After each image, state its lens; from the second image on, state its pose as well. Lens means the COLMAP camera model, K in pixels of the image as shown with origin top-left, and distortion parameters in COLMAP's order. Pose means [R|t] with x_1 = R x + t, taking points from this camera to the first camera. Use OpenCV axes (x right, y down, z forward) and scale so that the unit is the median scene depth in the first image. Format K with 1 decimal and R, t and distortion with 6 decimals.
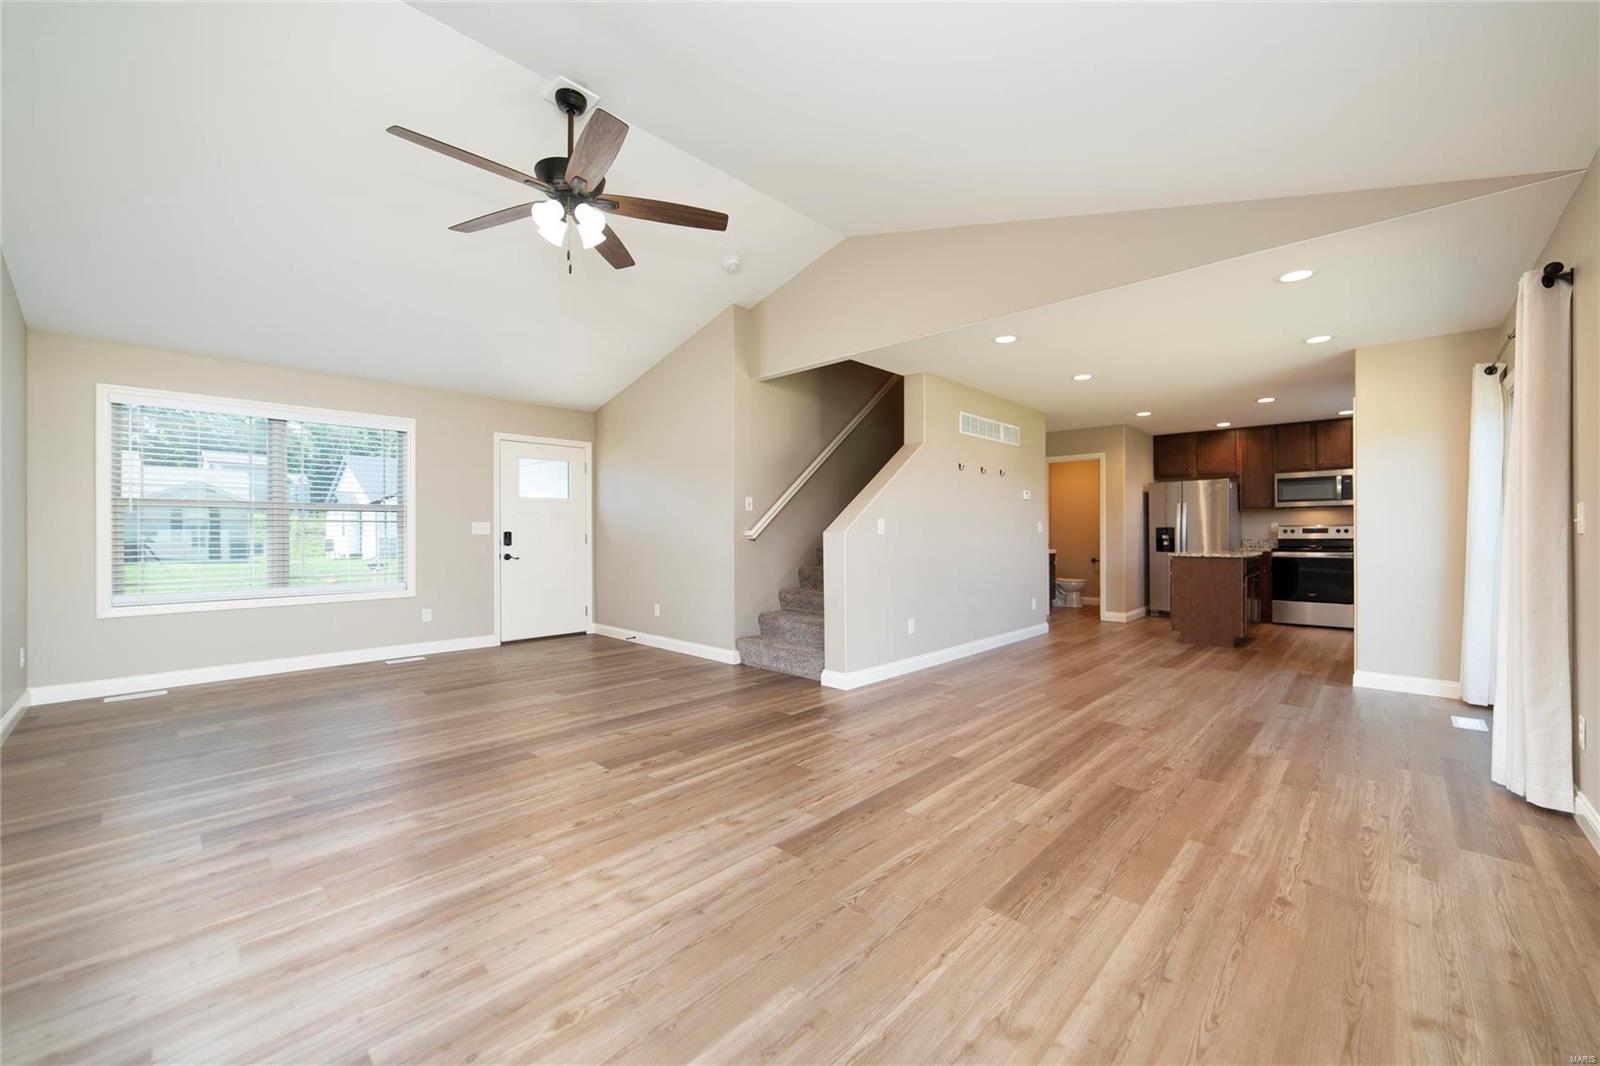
lens RADIAL K [[631.4, 0, 812.6], [0, 631.4, 530.2], [0, 0, 1]] dist [-0.022190, 0.011862]
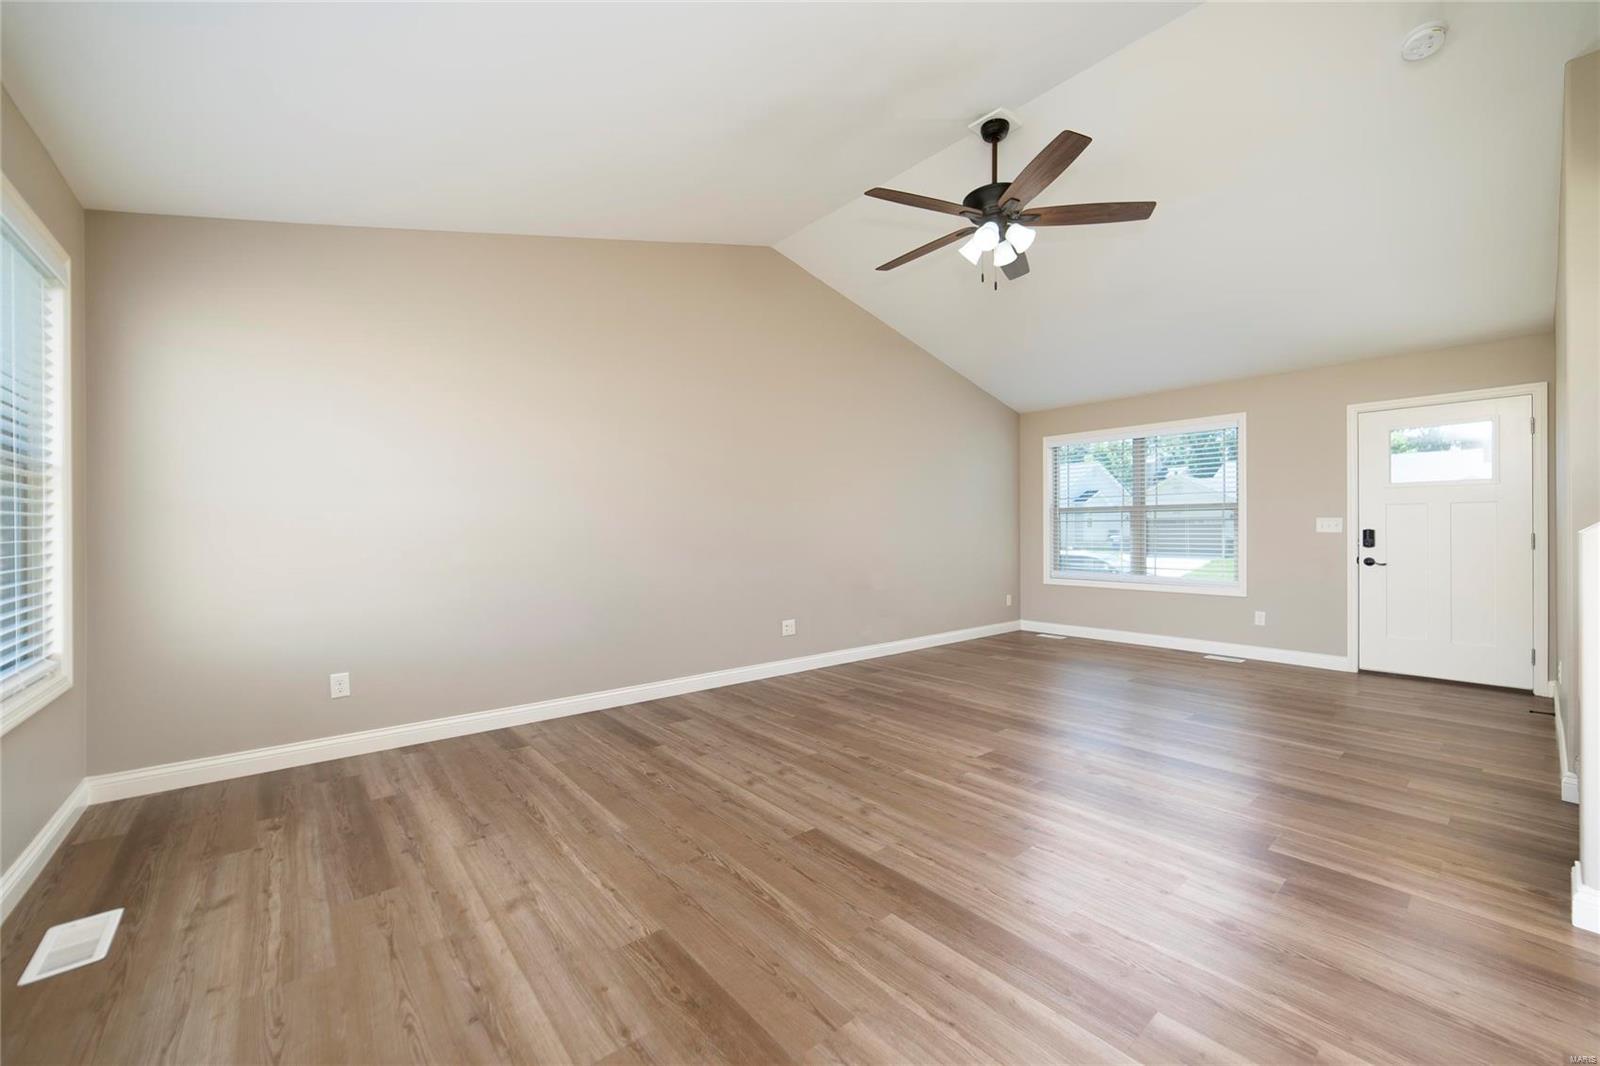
lens RADIAL K [[631.4, 0, 812.6], [0, 631.4, 530.2], [0, 0, 1]] dist [-0.022190, 0.011862]
pose [[-0.116210, 0.000288, -0.993225, 0.948452], [0.005734, 0.999983, -0.000381, -0.000374], [0.993208, -0.005739, -0.116210, 1.071201]]
